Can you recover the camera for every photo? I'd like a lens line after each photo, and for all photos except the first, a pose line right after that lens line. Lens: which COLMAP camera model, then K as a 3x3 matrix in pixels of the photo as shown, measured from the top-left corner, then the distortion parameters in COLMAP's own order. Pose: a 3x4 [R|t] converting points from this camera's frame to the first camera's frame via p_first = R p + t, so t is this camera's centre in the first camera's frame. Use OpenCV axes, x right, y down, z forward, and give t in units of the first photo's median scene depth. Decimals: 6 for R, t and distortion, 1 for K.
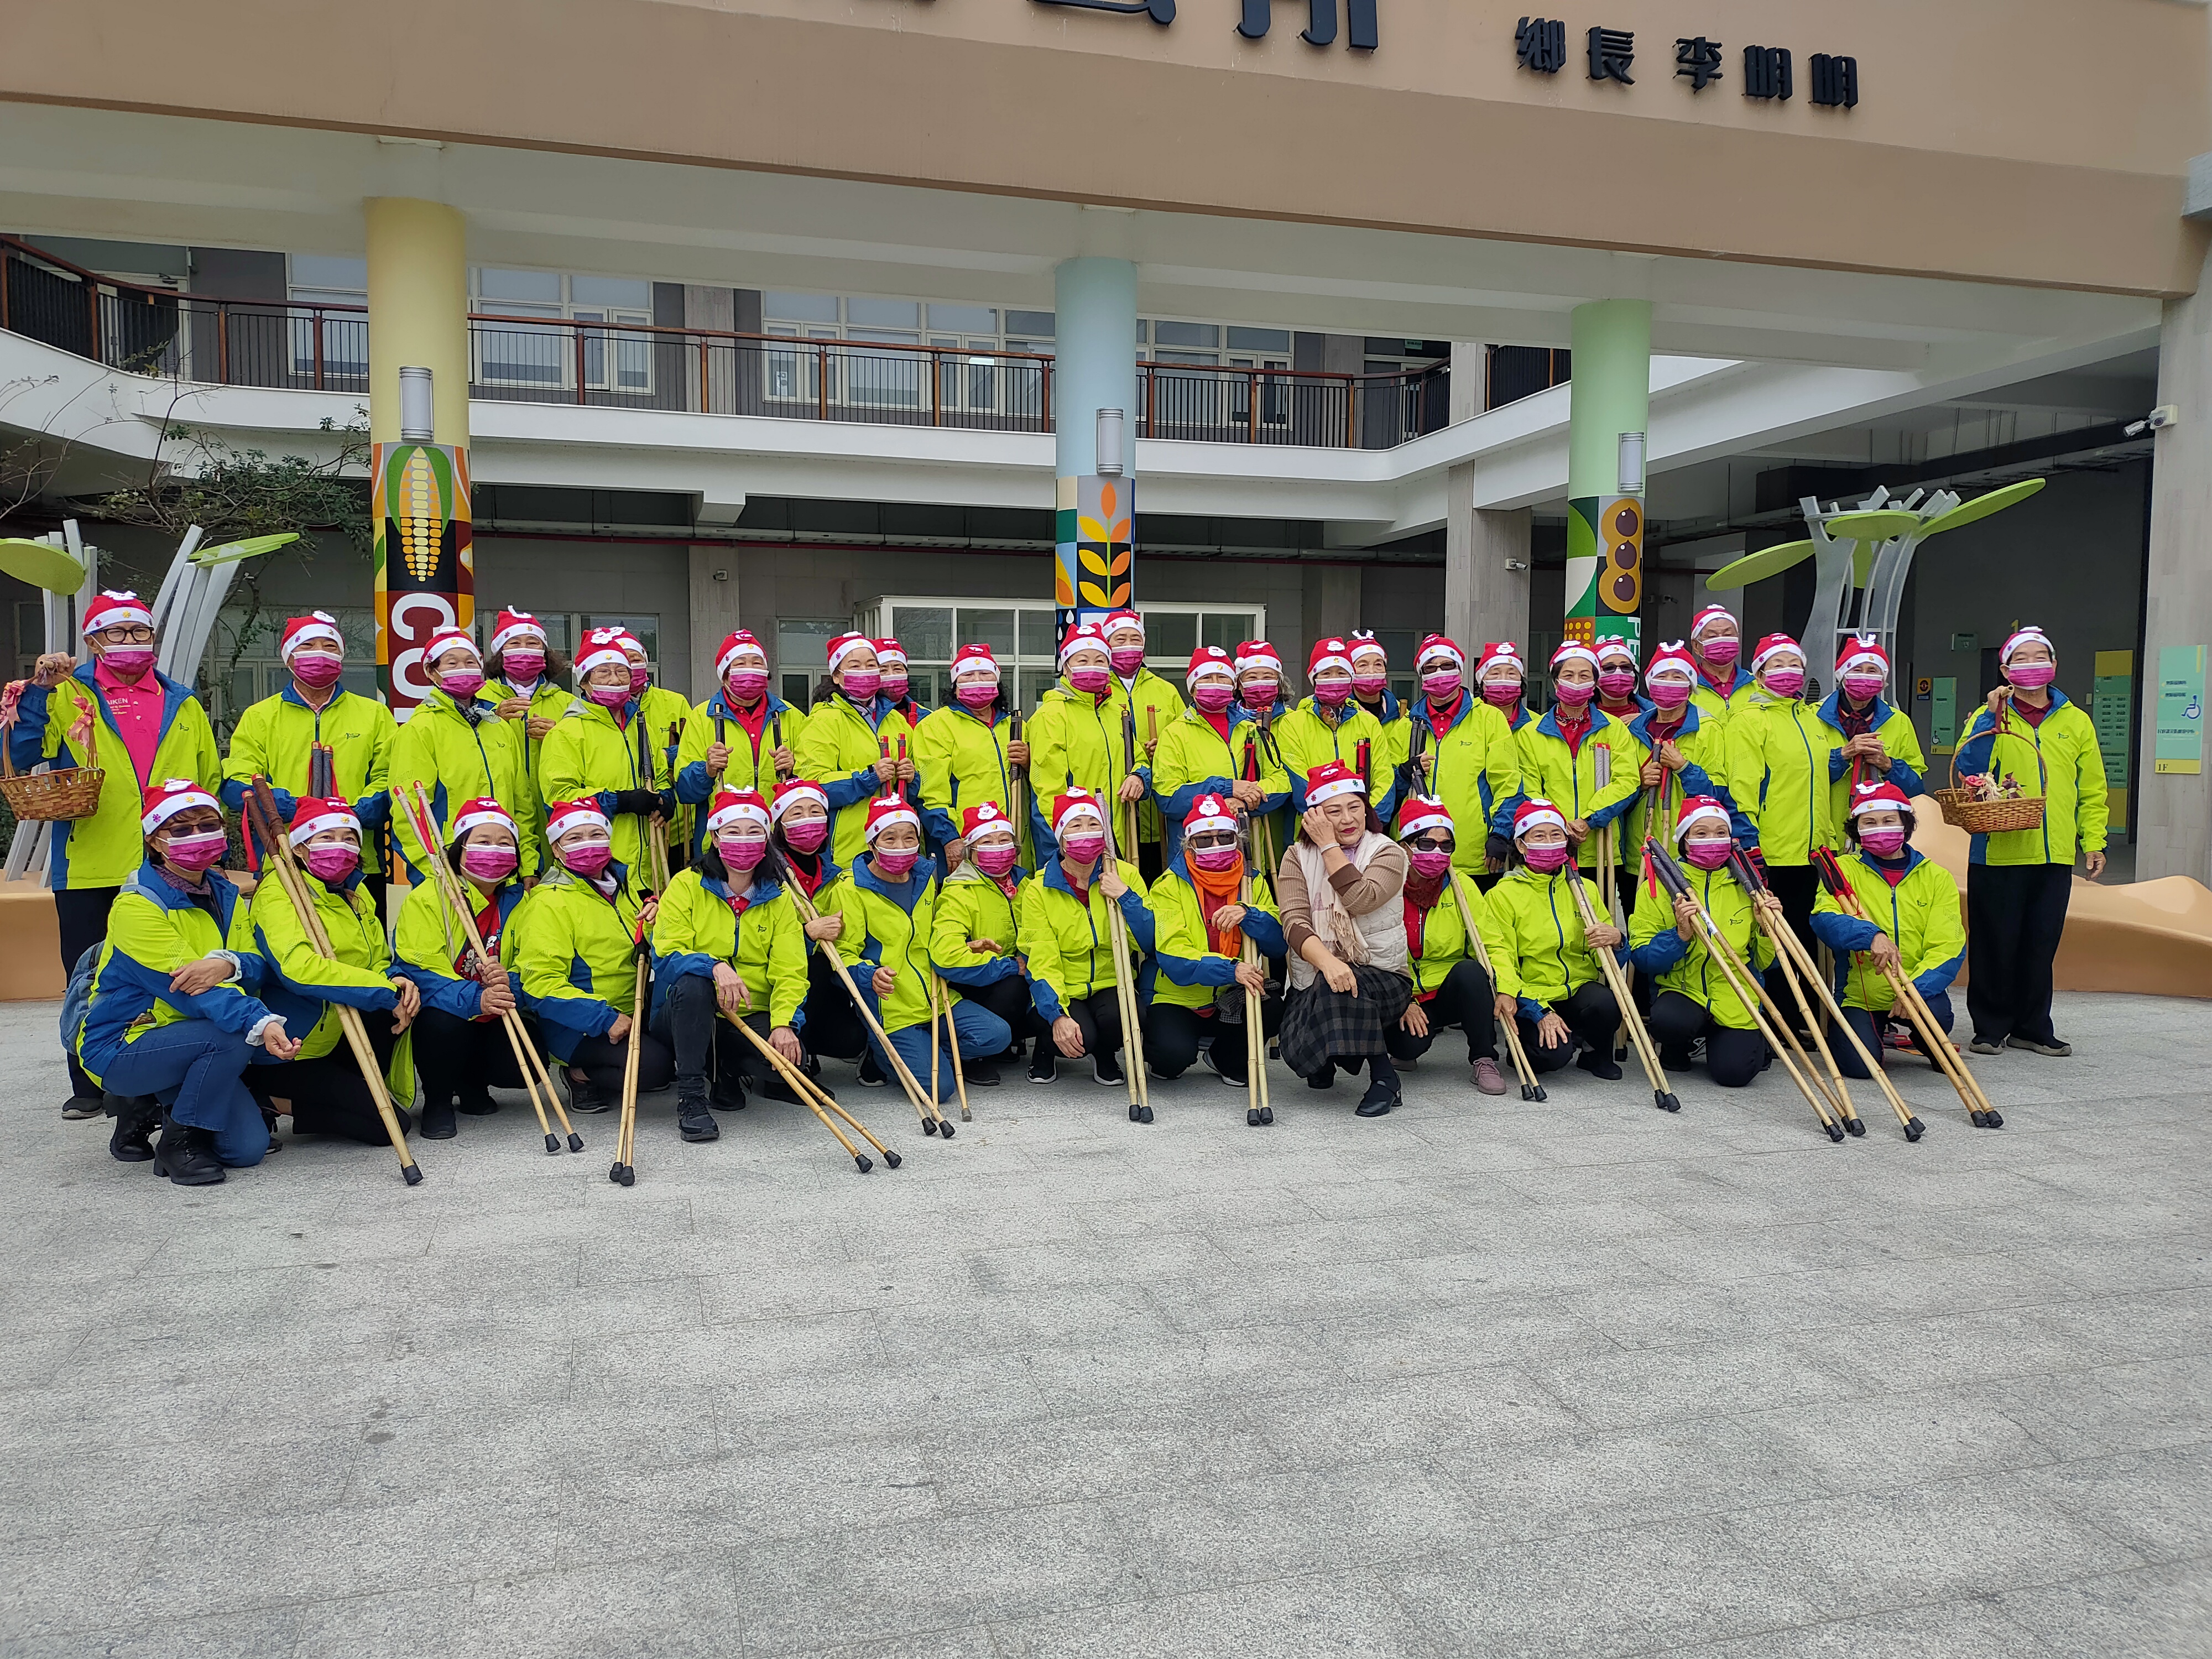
lens RADIAL K [[1669.2, 0, 1106.0], [0, 1669.2, 829.5], [0, 0, 1]] dist [0.092027, -0.159436]
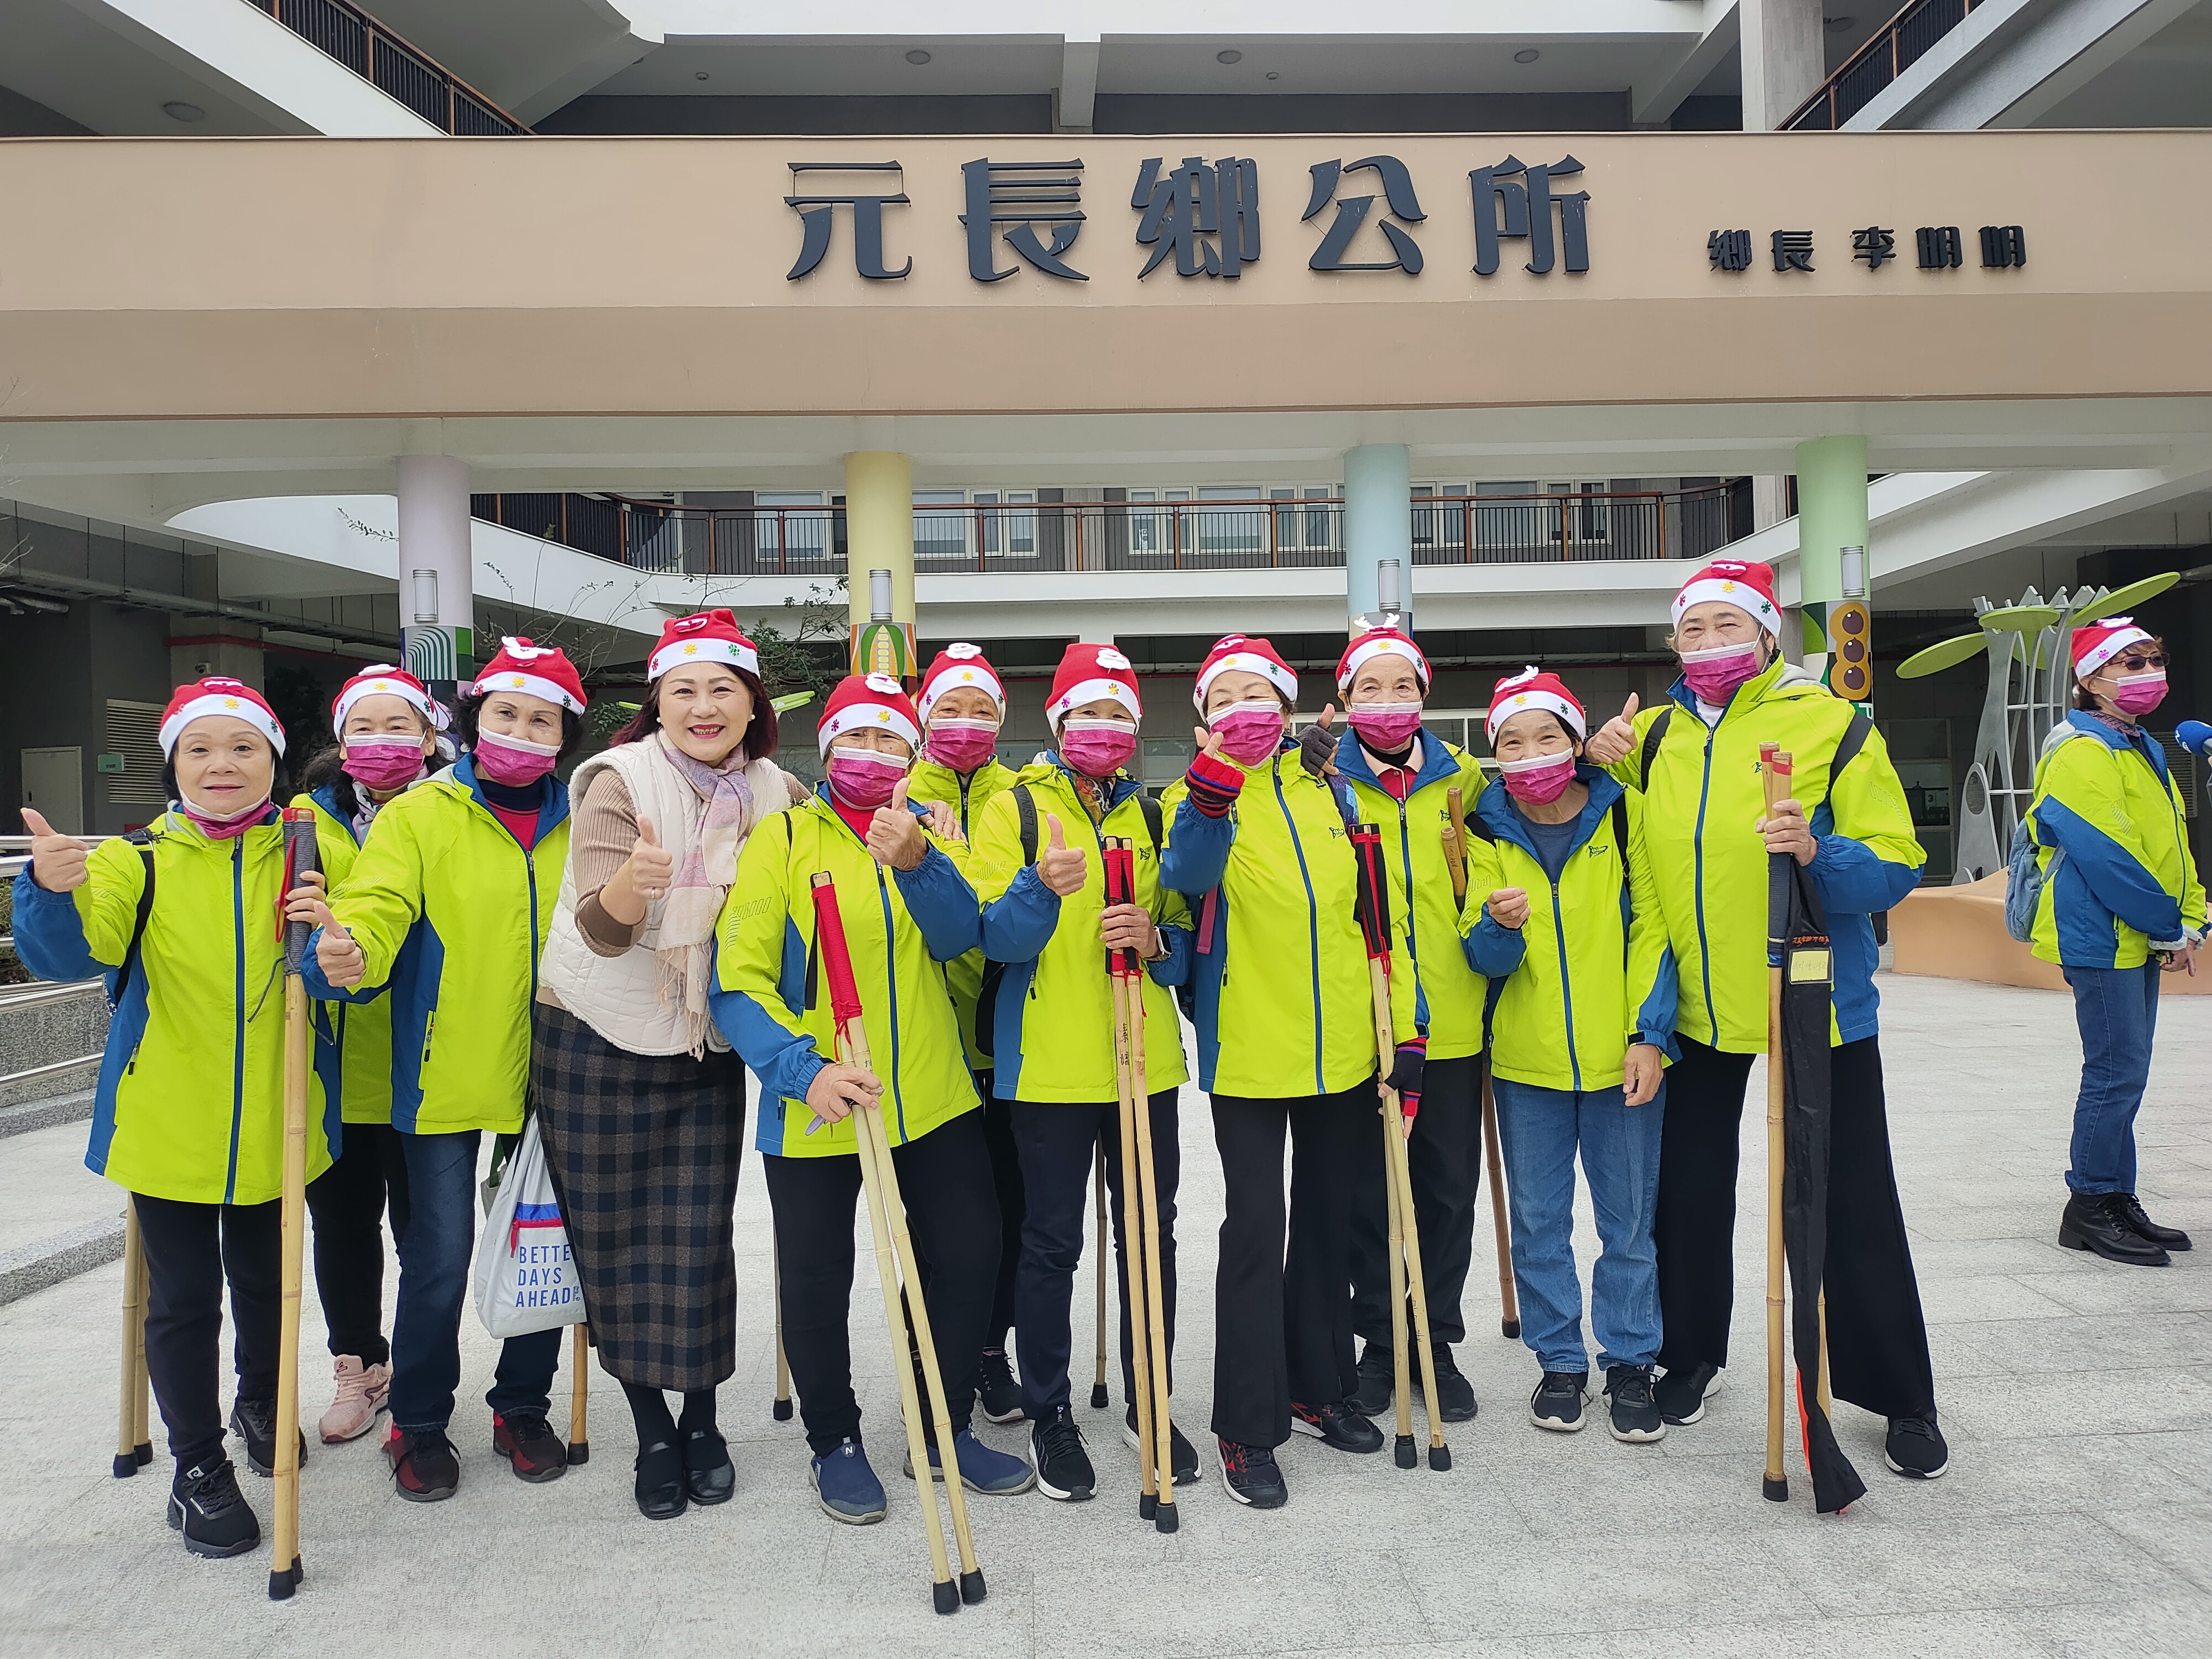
lens RADIAL K [[1669.2, 0, 1106.0], [0, 1669.2, 829.5], [0, 0, 1]] dist [0.092027, -0.159436]
pose [[0.975173, -0.030346, -0.219355, 0.052169], [0.014995, 0.997341, -0.071313, 0.031380], [0.220936, 0.066253, 0.973035, -0.210682]]
